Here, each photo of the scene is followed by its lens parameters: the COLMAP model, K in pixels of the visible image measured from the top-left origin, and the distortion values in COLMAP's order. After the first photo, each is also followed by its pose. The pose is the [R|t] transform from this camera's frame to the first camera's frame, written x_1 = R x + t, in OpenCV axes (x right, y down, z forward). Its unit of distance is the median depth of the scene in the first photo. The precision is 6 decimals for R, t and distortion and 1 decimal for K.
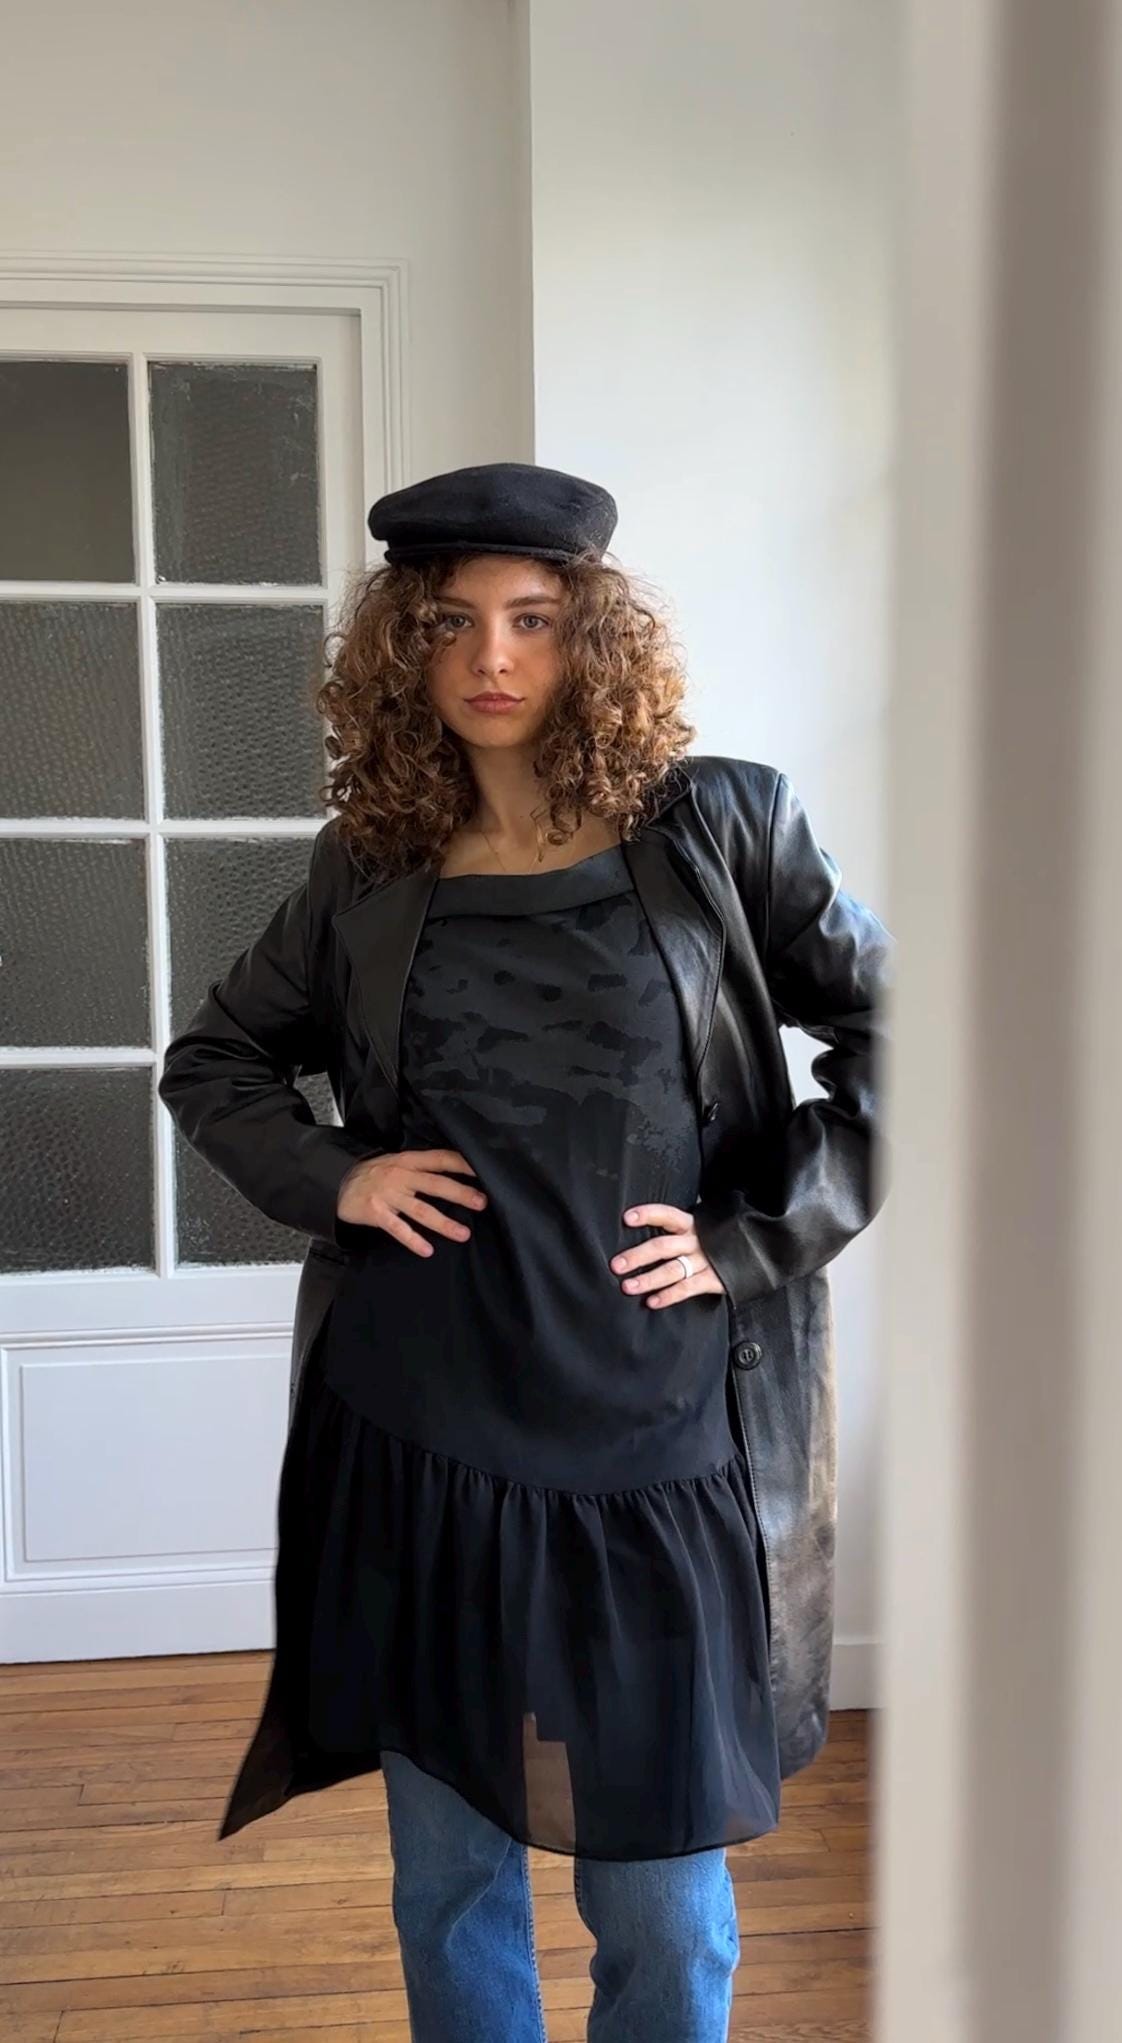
lens RADIAL K [[1952.3, 0, 548.4], [0, 1952.3, 1037.7], [0, 0, 1]] dist [0.084366, 0.000000]
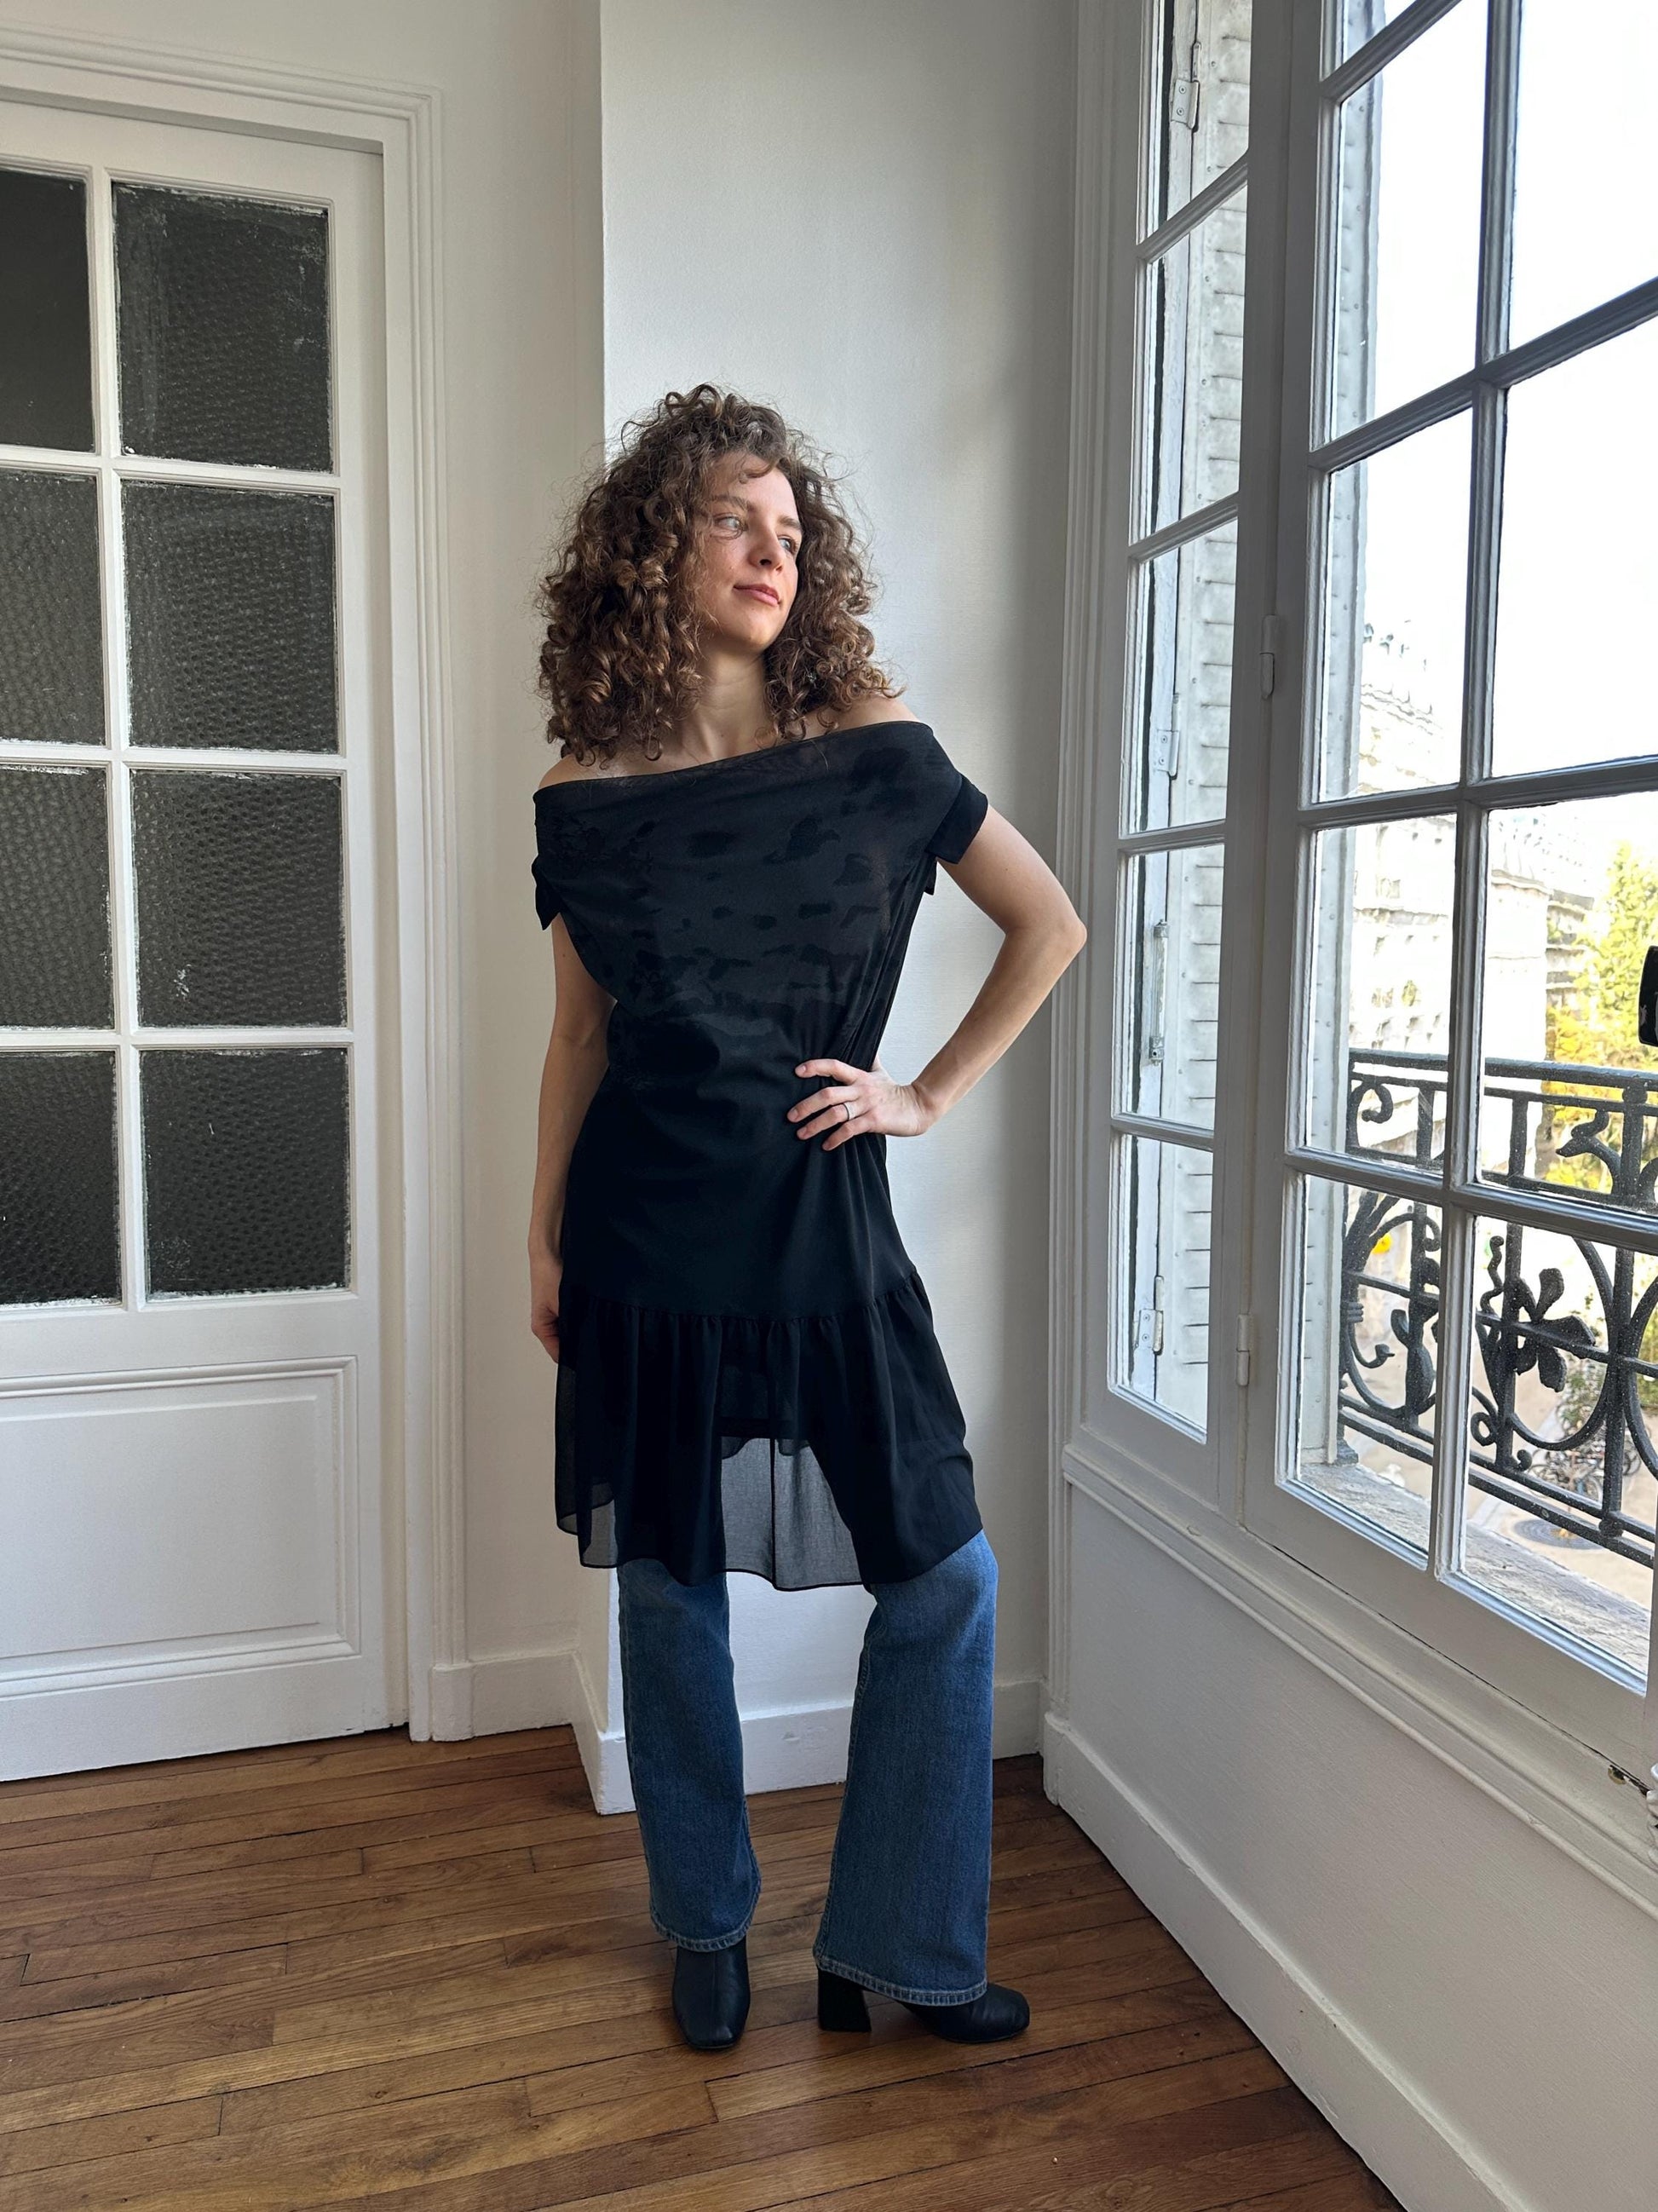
lens RADIAL K [[1599.4, 0, 834.5], [0, 1599.4, 1109.1], [0, 0, 1]] dist [-0.012350, 0.013634]
pose [[0.978123, -0.004393, 0.207980, -0.049033], [0.005490, 0.999974, -0.004697, 0.044102], [-0.207954, 0.005736, 0.978122, 0.294708]]
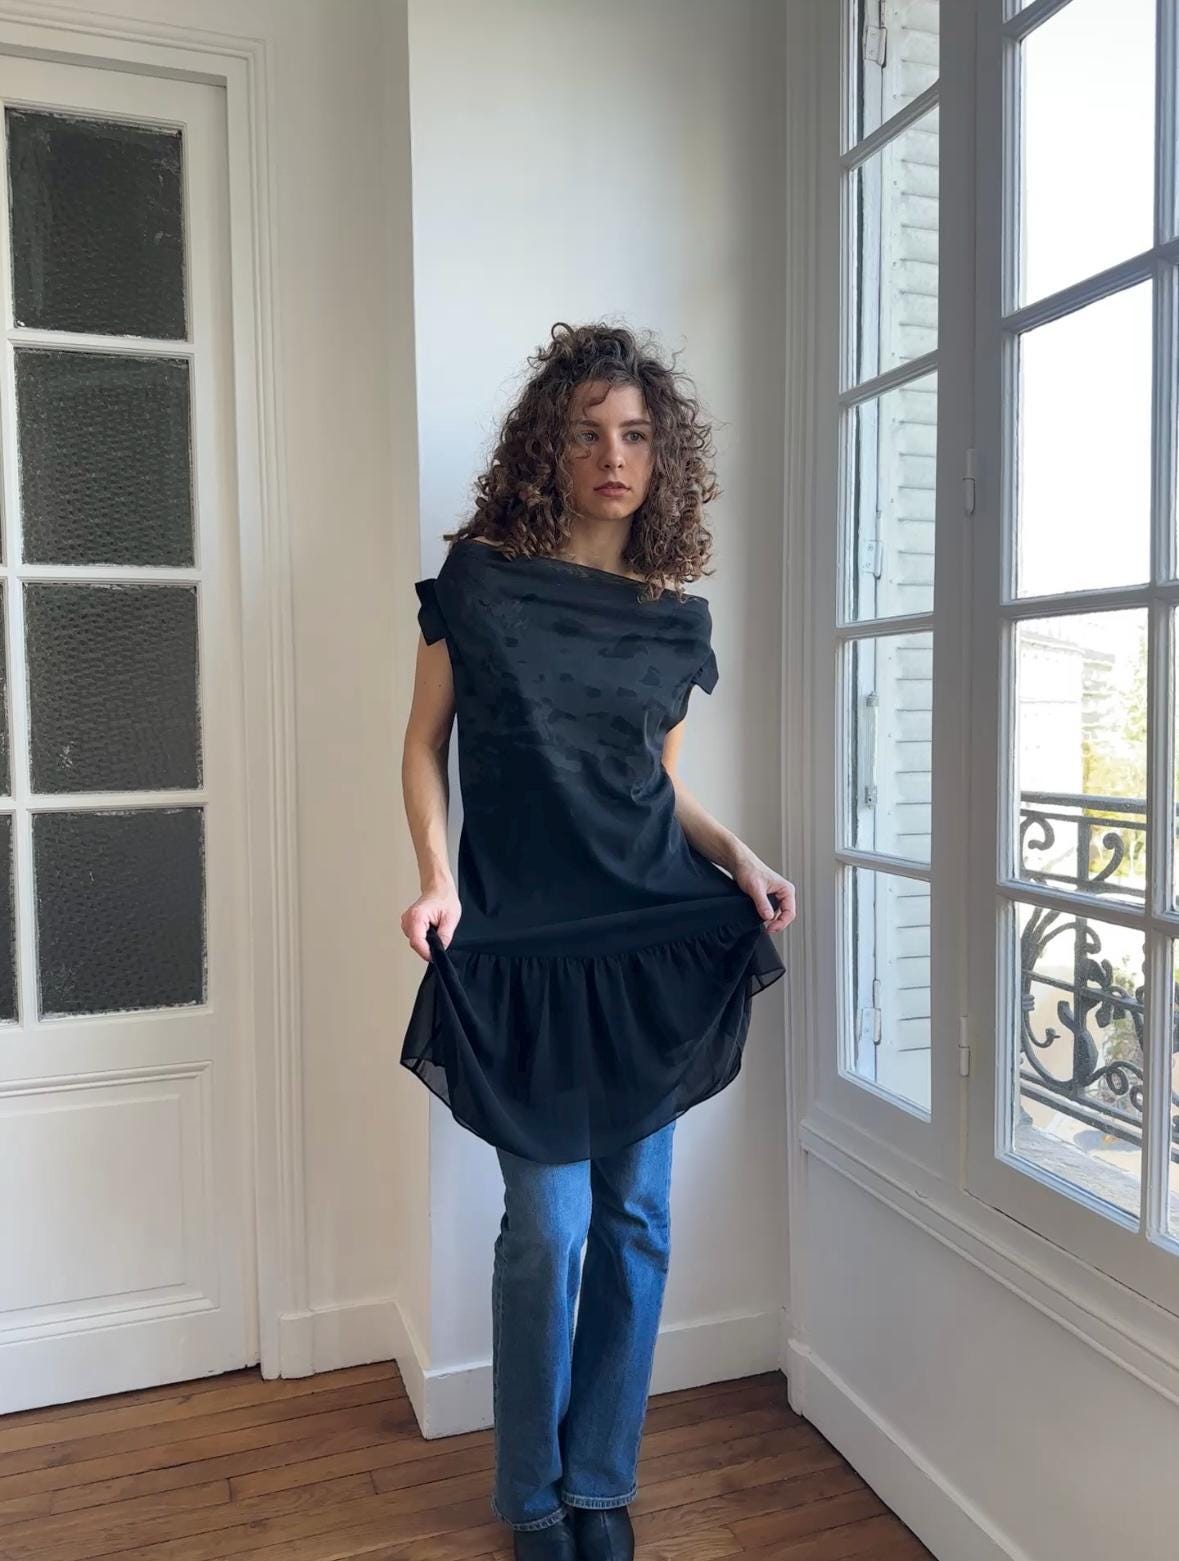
lens RADIAL K [[1228.0, 0, 573.9], [0, 1228.0, 783.2], [0, 0, 1]] dist [-0.031017, 0.035632]
pose [[0.969675, -0.018023, 0.243732, -0.079357], [0.027376, 0.999011, -0.035041, 0.028453], [-0.242859, 0.040650, 0.969209, 0.342522]]
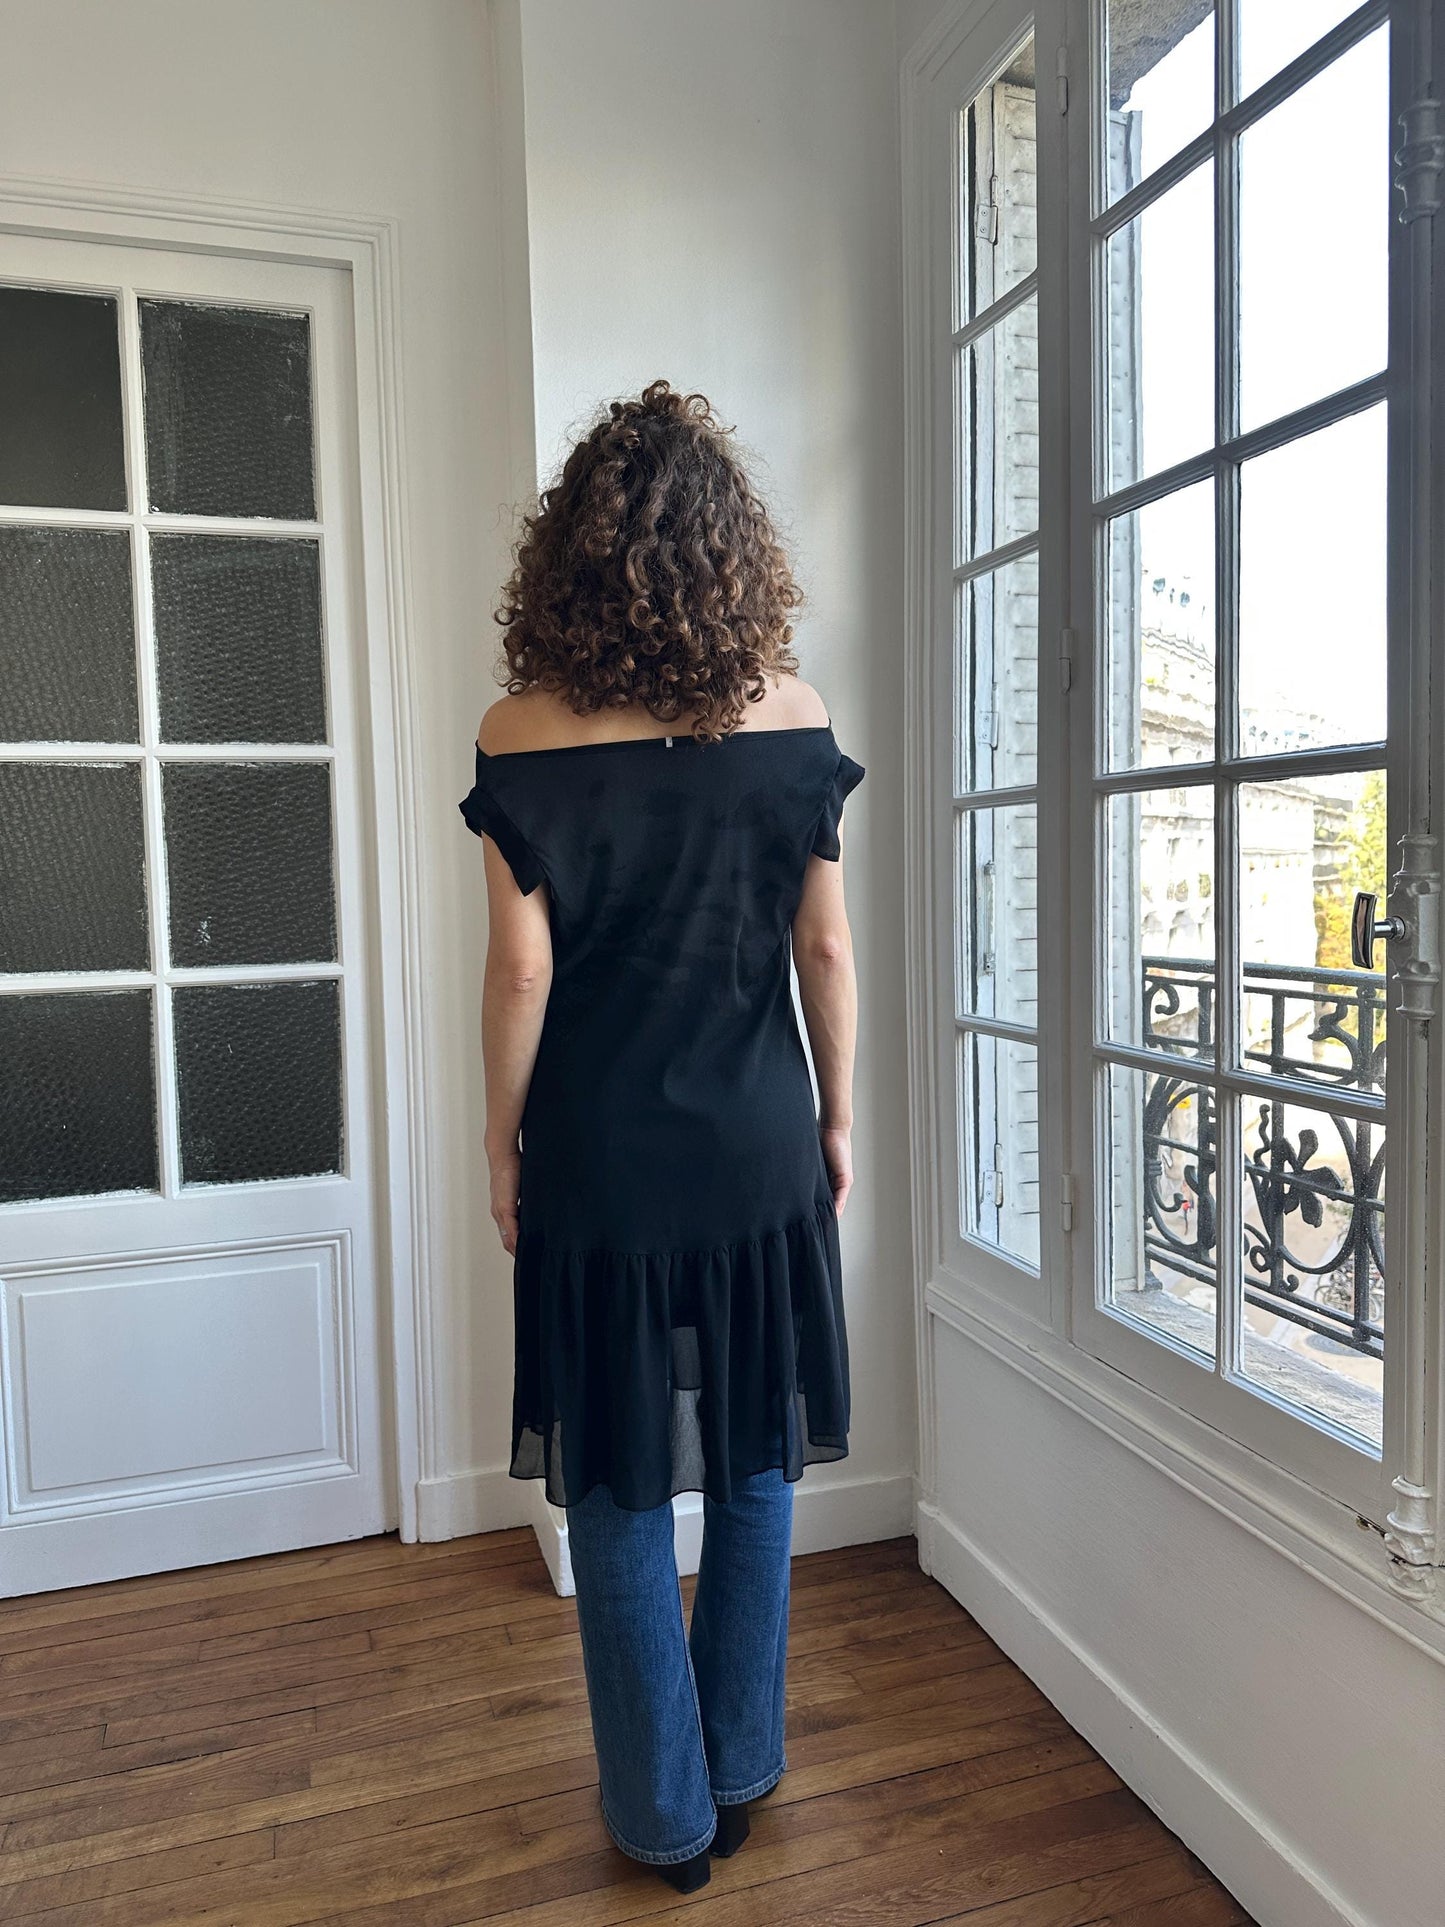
lens RADIAL K [[1393.4, 0, 729.7], [0, 1393.4, 959.3], [0, 0, 1]] dist [-0.012350, 0.013634]
pose [[0.974570, -0.028445, 0.222271, -0.072588], [0.035720, 0.998947, -0.028777, 0.031201], [-0.221218, 0.035985, 0.974560, 0.240303]]
